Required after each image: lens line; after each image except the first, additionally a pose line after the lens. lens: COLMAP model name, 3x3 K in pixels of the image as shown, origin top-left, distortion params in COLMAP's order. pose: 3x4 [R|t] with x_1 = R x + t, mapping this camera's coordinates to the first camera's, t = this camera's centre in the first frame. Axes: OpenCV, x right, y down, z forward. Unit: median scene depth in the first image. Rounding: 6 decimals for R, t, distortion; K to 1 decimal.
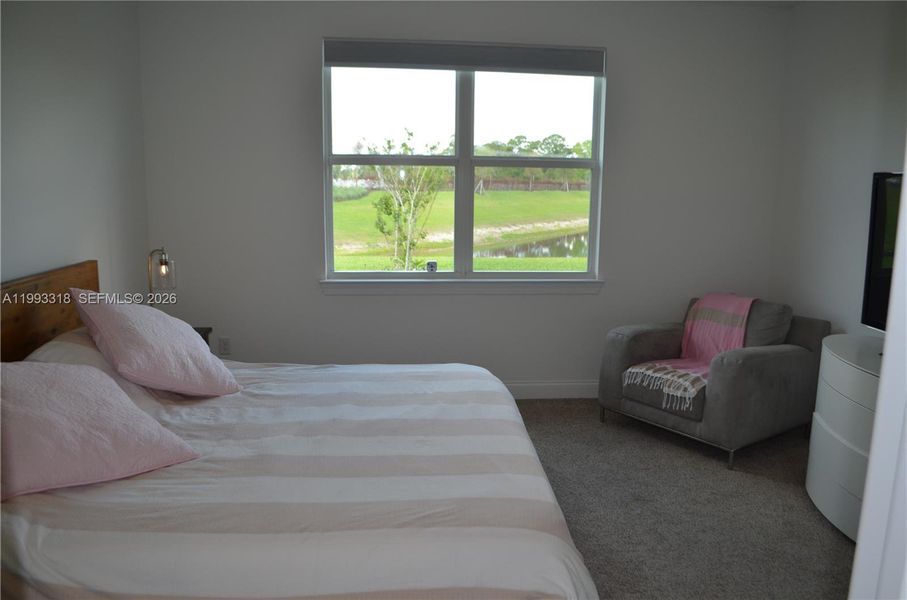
lens RADIAL K [[711.7, 0, 462.4], [0, 711.7, 300.4], [0, 0, 1]] dist [-0.081476, 0.015604]
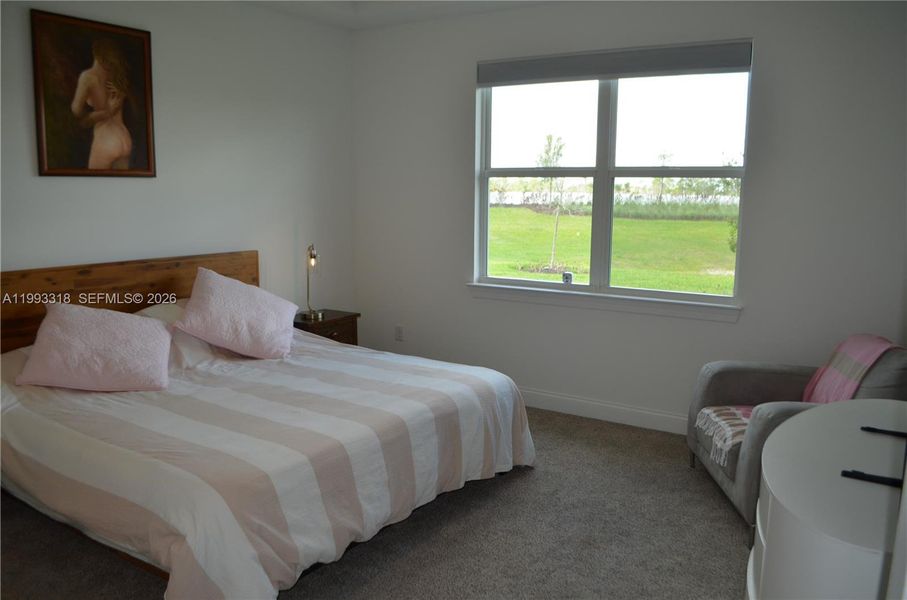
lens RADIAL K [[711.7, 0, 459.3], [0, 711.7, 298.0], [0, 0, 1]] dist [-0.081476, 0.015604]
pose [[0.792714, 0.084937, -0.603648, 0.491978], [-0.099000, 0.995037, 0.010000, -0.016120], [0.601501, 0.051835, 0.797188, 0.129401]]
